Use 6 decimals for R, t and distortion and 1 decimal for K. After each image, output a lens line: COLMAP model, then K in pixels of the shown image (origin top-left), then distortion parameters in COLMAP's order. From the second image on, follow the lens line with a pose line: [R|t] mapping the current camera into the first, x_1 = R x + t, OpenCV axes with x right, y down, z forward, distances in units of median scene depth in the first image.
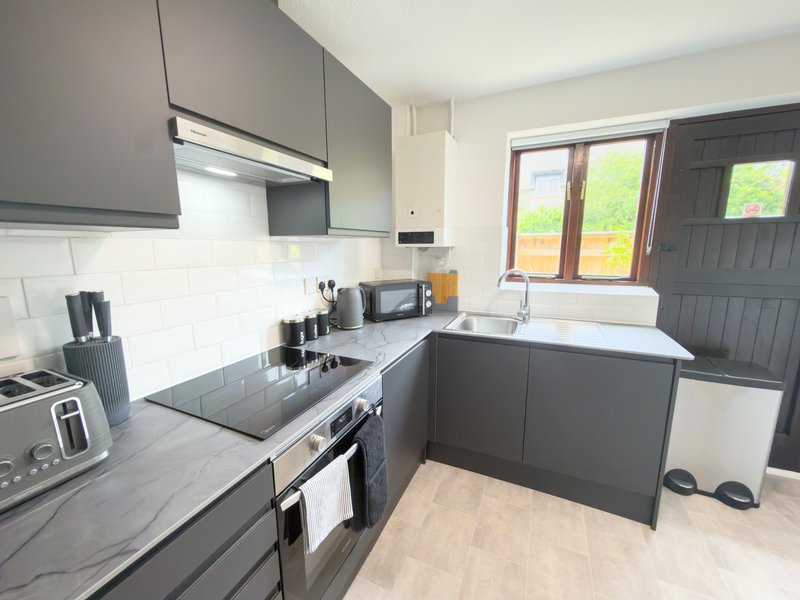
lens RADIAL K [[319.1, 0, 399.4], [0, 319.1, 300.4], [0, 0, 1]] dist [-0.000222, 0.000728]
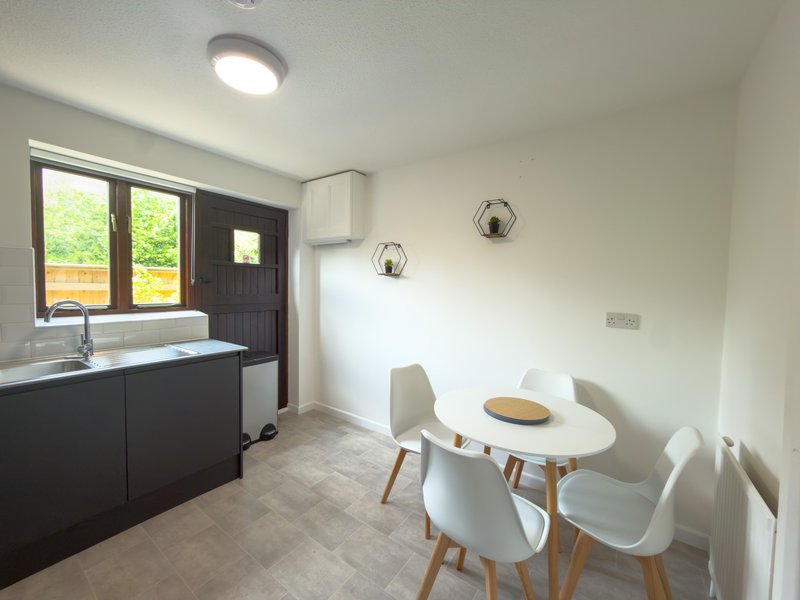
lens RADIAL K [[319.1, 0, 399.4], [0, 319.1, 300.4], [0, 0, 1]] dist [-0.000222, 0.000728]
pose [[0.188375, -0.035050, 0.981471, -0.343233], [0.152128, 0.988342, 0.006097, 0.037077], [-0.970243, 0.148161, 0.191511, -0.043017]]
